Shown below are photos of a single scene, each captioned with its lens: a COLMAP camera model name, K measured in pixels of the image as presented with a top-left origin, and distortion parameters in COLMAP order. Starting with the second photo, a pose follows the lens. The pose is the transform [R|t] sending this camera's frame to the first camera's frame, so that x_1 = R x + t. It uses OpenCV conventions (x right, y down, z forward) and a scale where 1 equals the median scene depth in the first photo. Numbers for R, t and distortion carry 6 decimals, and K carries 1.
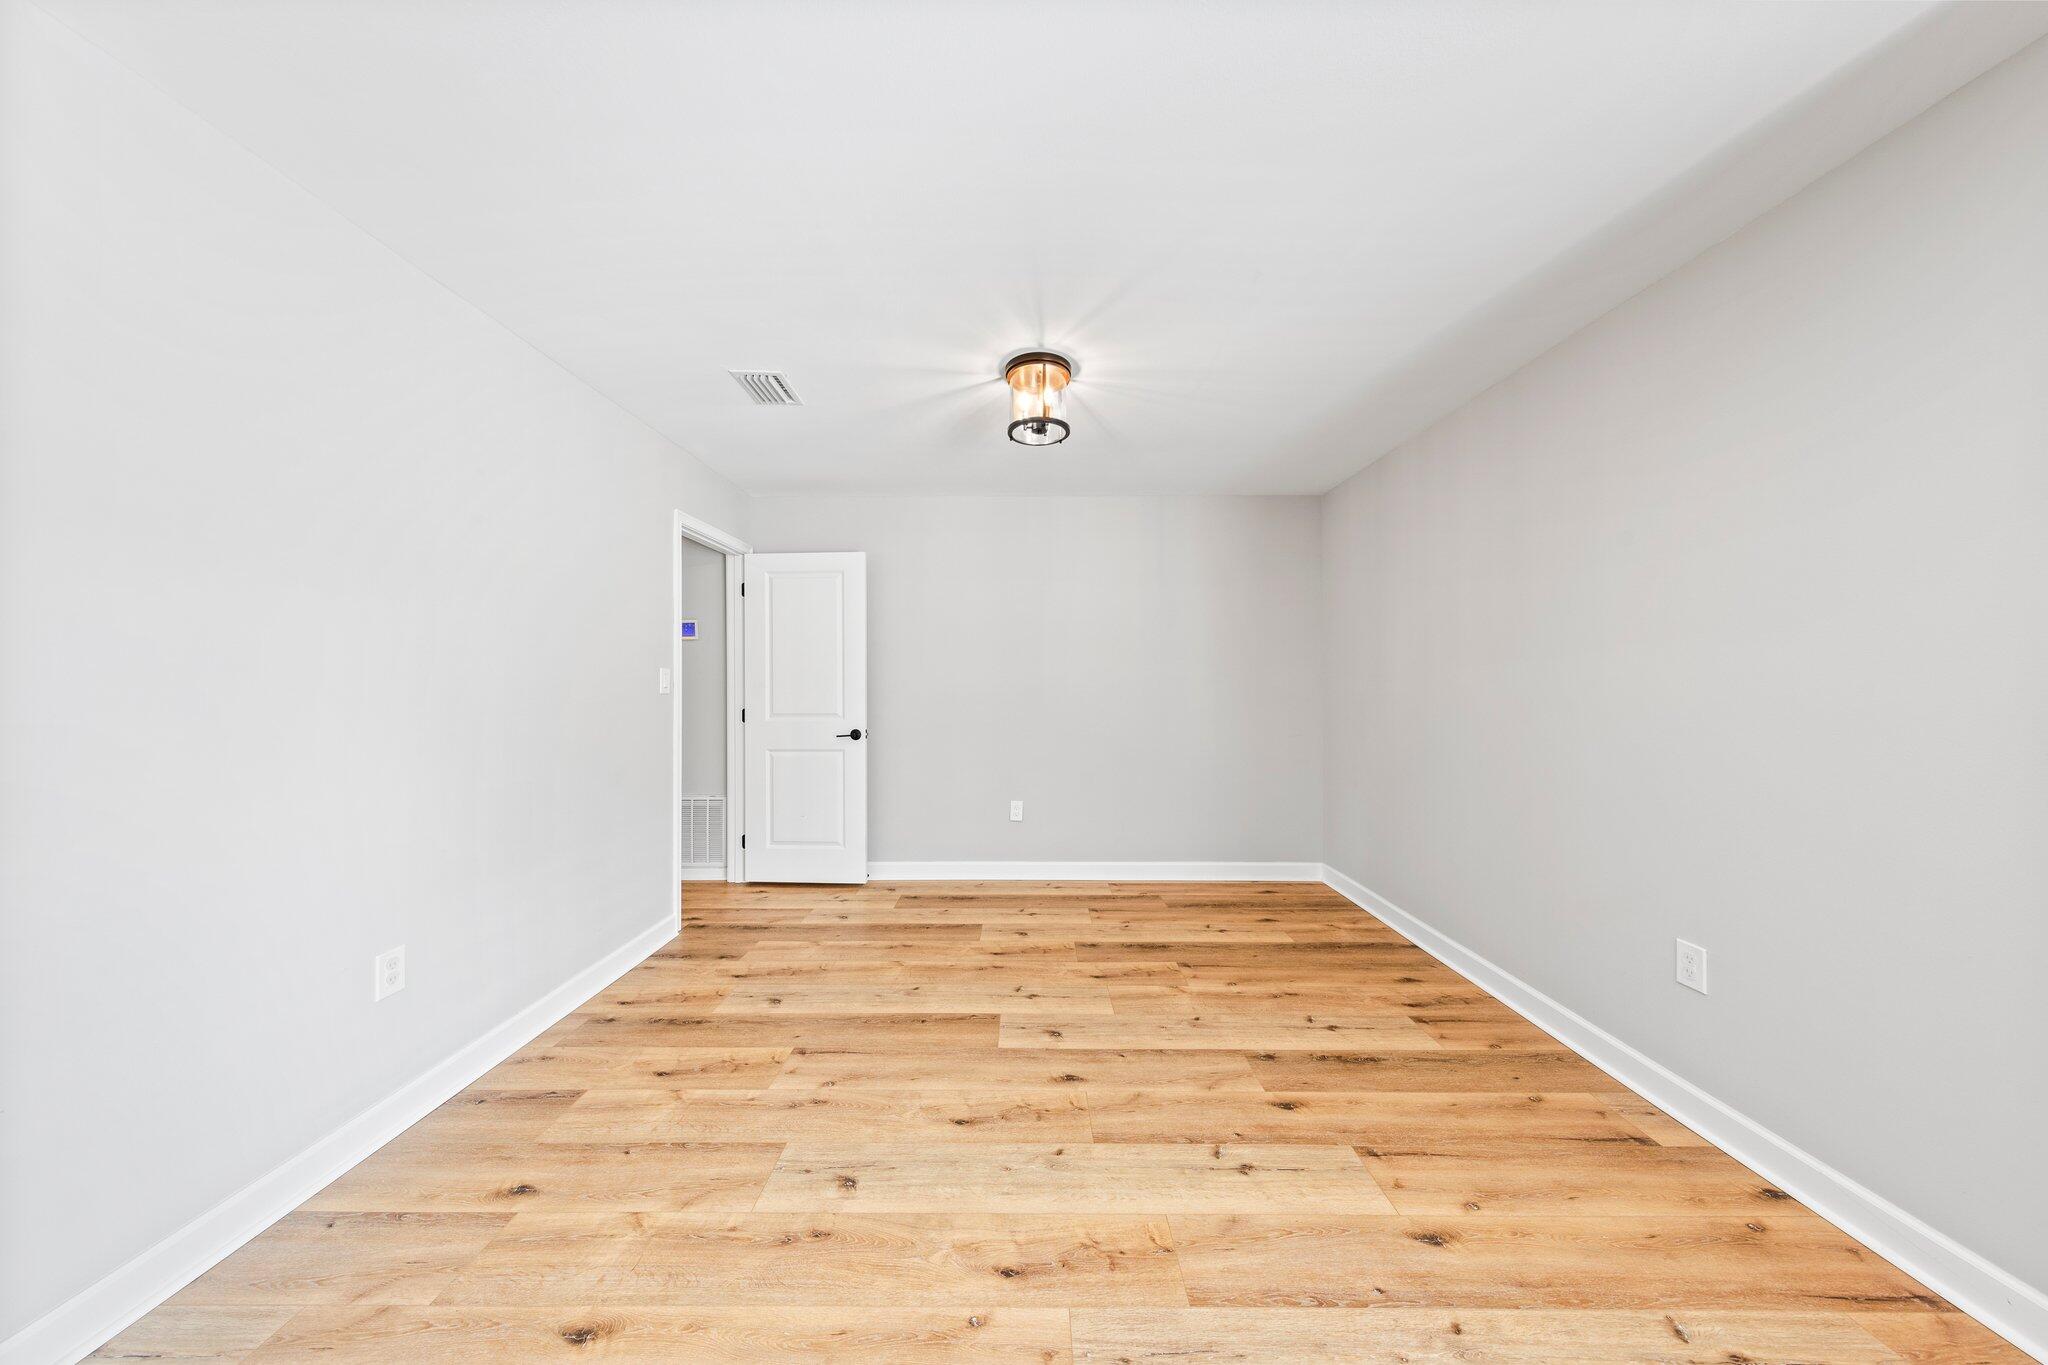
lens RADIAL K [[647.0, 0, 1025.3], [0, 647.0, 683.9], [0, 0, 1]] dist [0.006628, -0.000216]
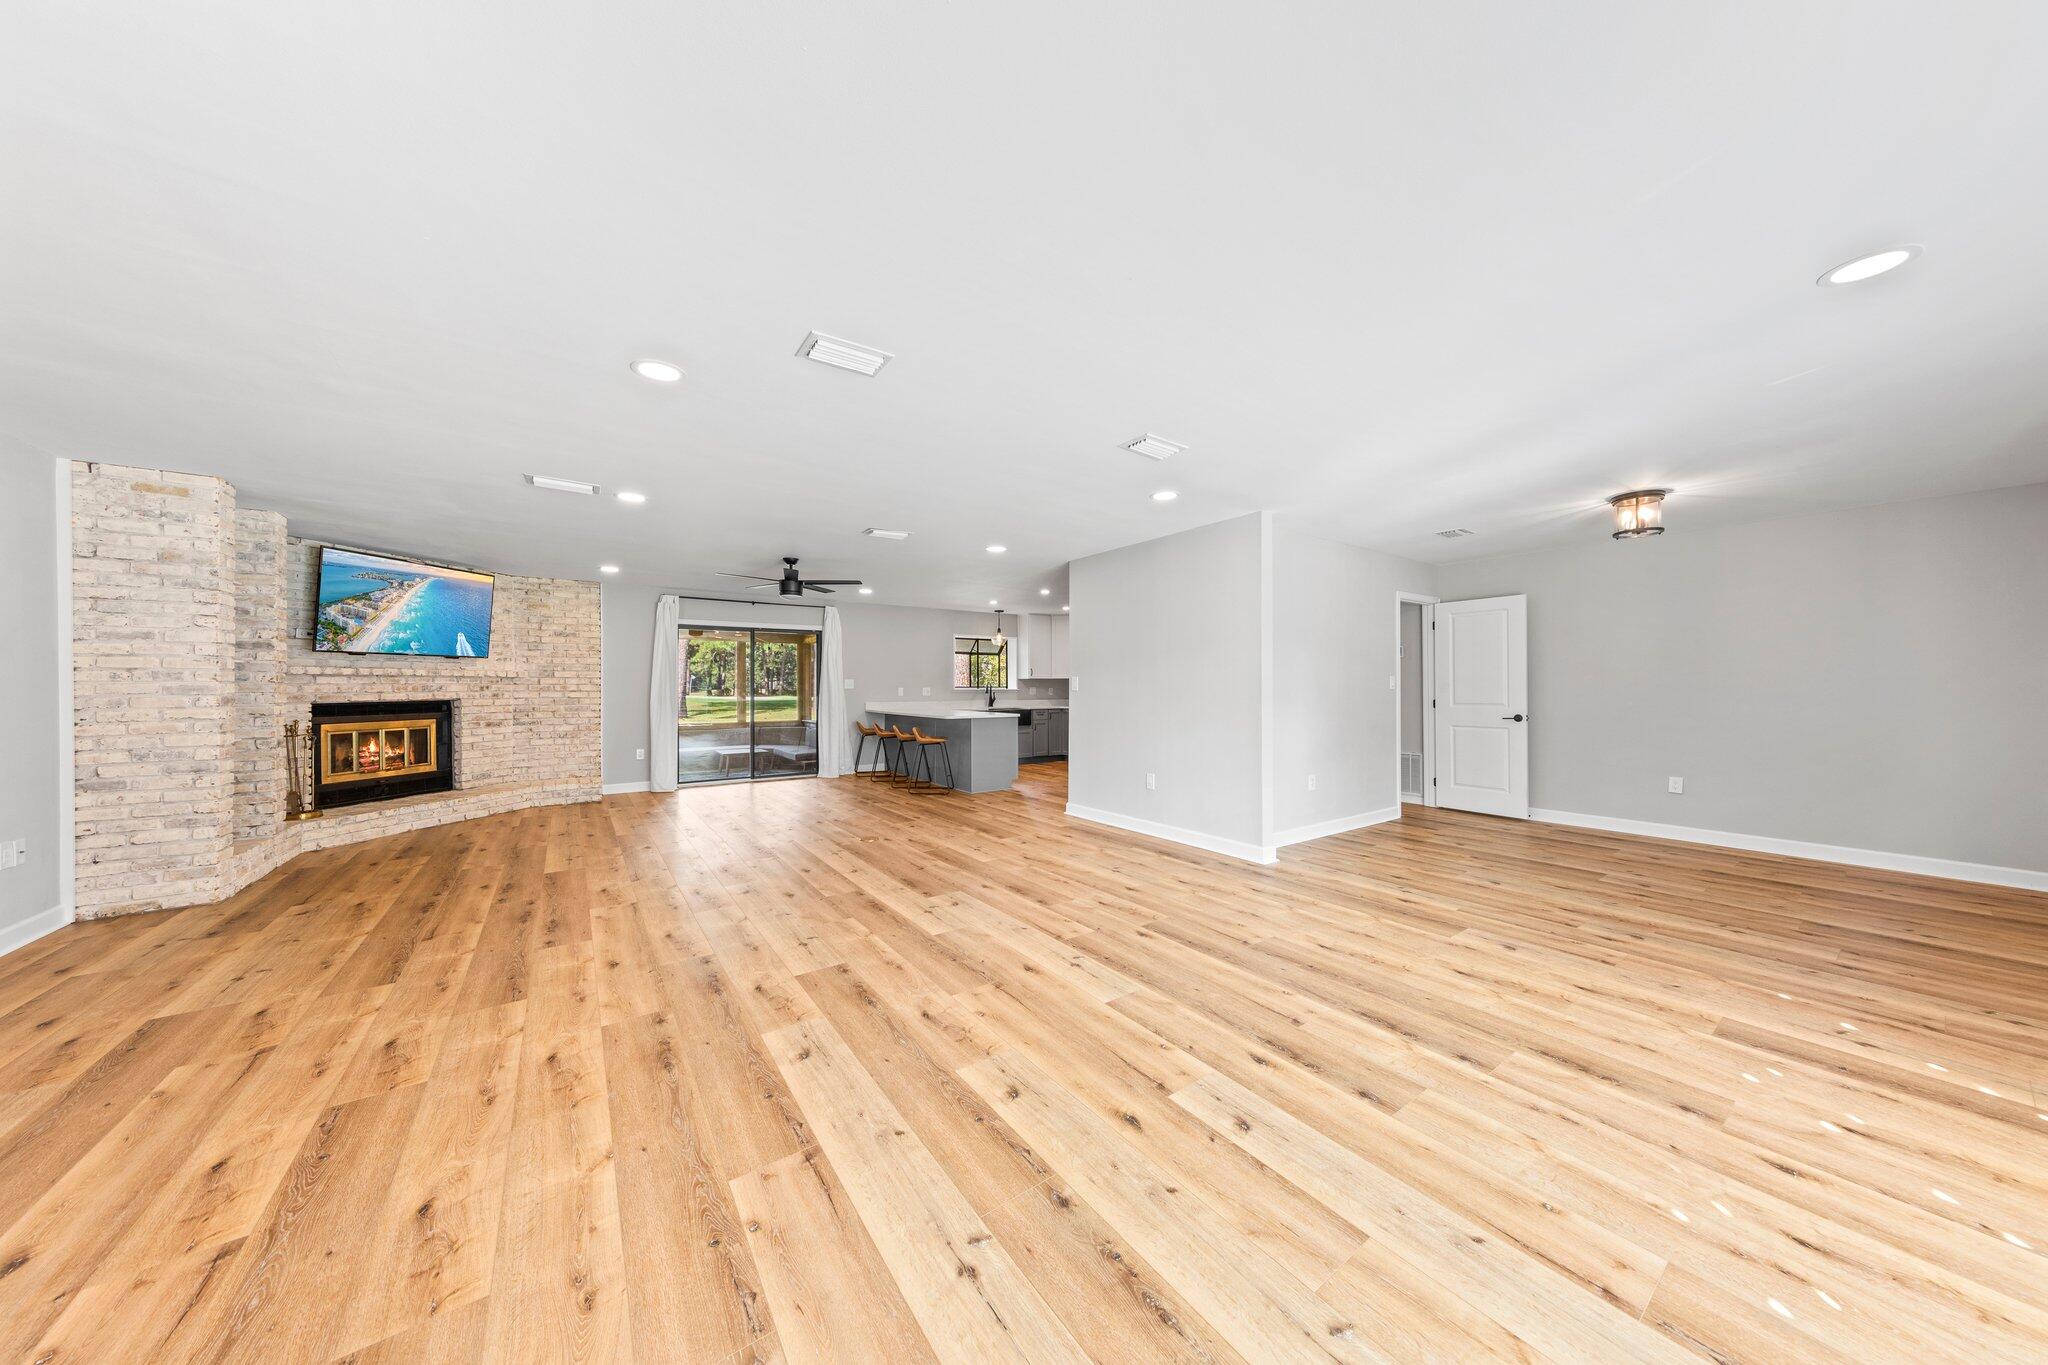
lens RADIAL K [[647.0, 0, 1025.3], [0, 647.0, 683.9], [0, 0, 1]] dist [0.006628, -0.000216]
pose [[0.583969, -0.002019, -0.811773, 0.536631], [-0.001545, 0.999992, -0.003599, 0.011497], [0.811774, 0.003356, 0.583962, -1.479864]]
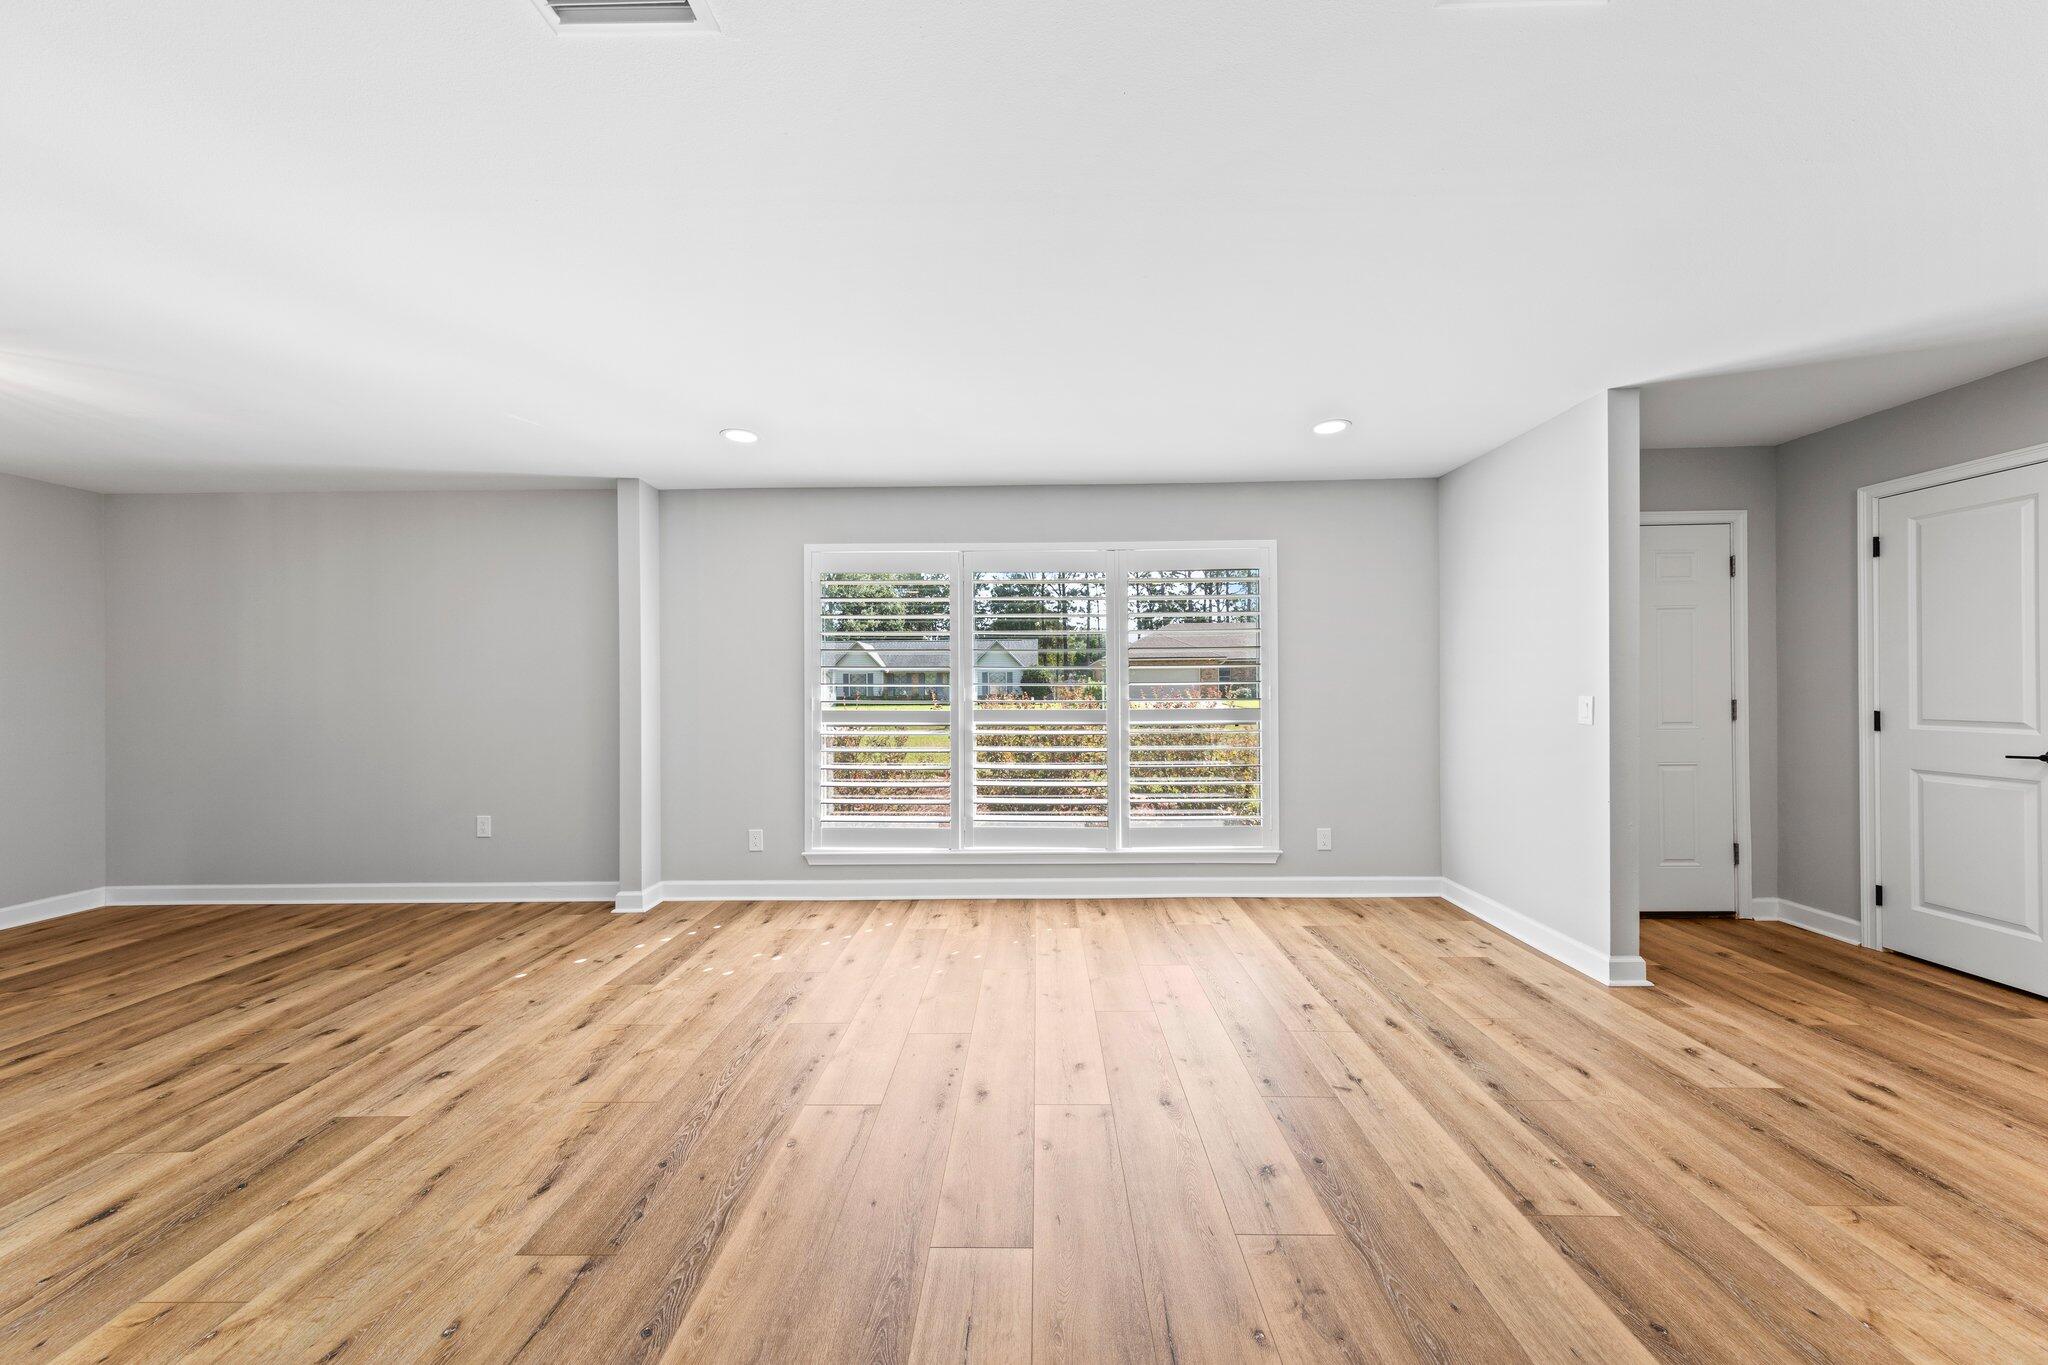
lens RADIAL K [[701.1, 0, 1024.0], [0, 701.1, 682.5], [0, 0, 1]] dist [0.007883, -0.000204]
pose [[0.011641, 0.009608, 0.999886, -1.077124], [0.013352, 0.999863, -0.009763, 0.011429], [-0.999843, 0.013464, 0.011512, -0.677705]]
